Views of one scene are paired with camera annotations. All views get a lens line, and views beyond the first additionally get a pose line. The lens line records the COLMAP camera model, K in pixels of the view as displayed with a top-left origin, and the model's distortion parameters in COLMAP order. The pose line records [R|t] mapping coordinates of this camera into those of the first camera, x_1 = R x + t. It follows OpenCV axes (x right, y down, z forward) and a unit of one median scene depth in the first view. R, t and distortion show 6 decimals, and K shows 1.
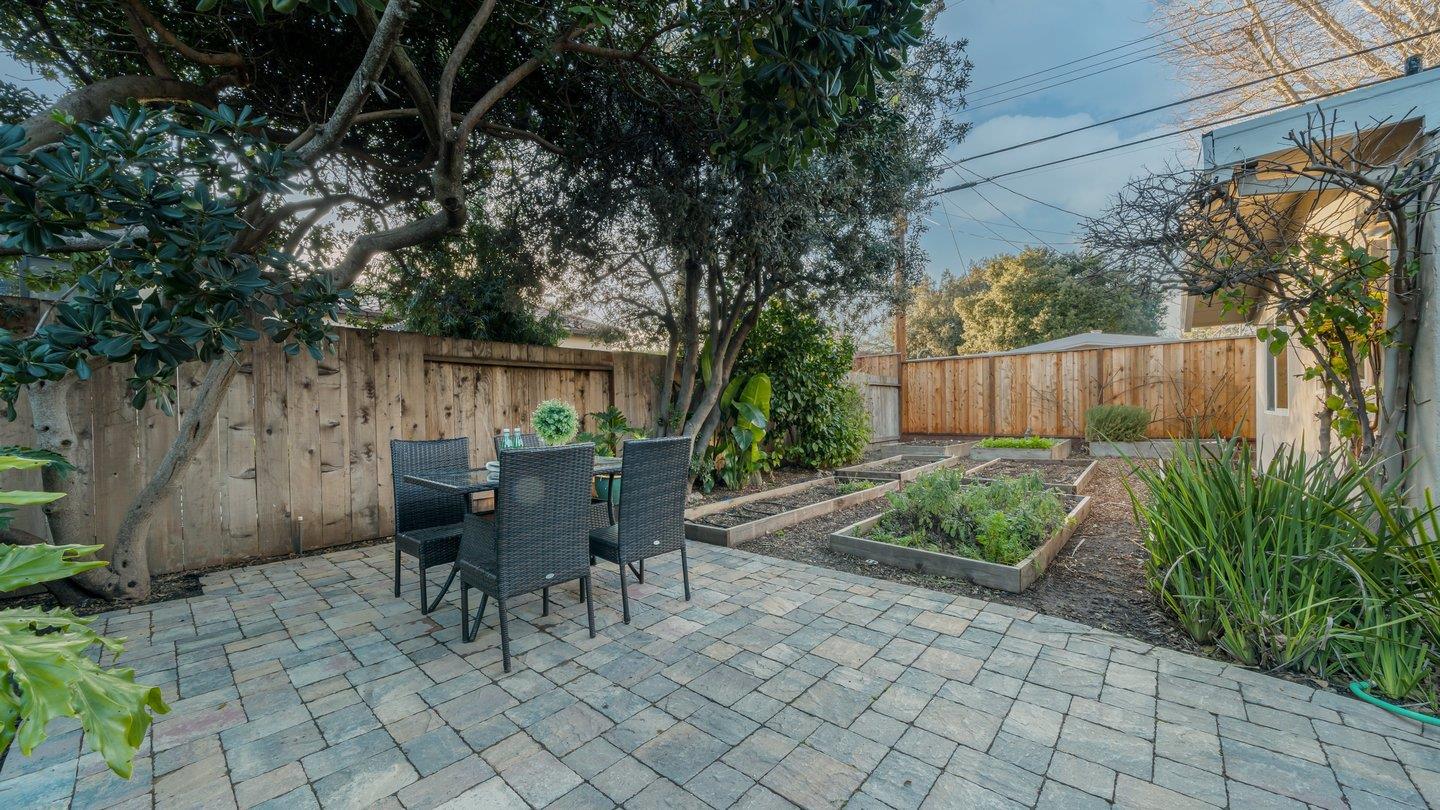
lens RADIAL K [[518.5, 0, 720.6], [0, 518.5, 417.1], [0, 0, 1]] dist [-0.001587, -0.000487]
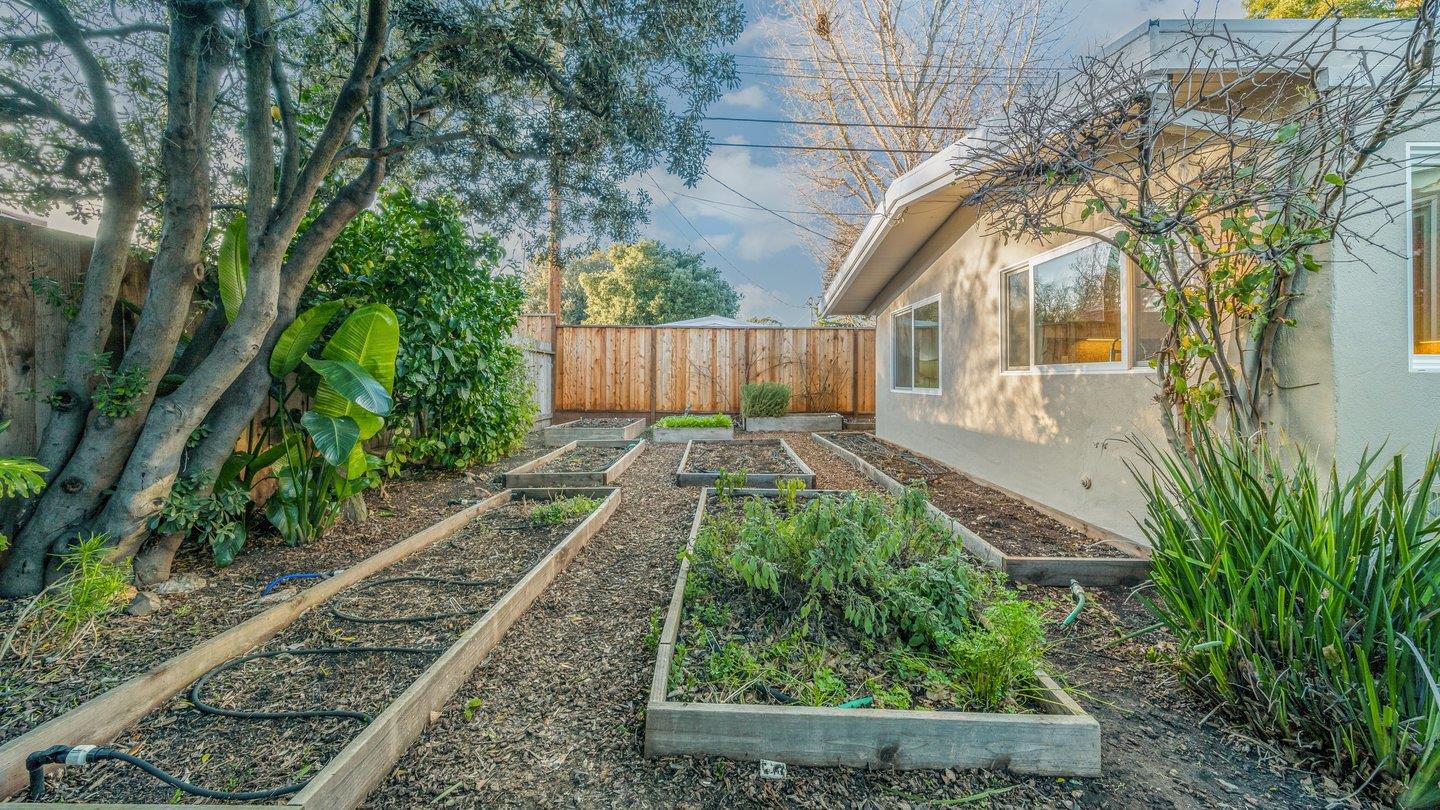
lens RADIAL K [[518.5, 0, 720.8], [0, 518.5, 375.6], [0, 0, 1]] dist [-0.001587, -0.000487]
pose [[0.752006, 0.028939, 0.658521, -0.001307], [-0.010565, 0.999437, -0.031855, -0.001804], [-0.659072, 0.016998, 0.751888, 0.312696]]
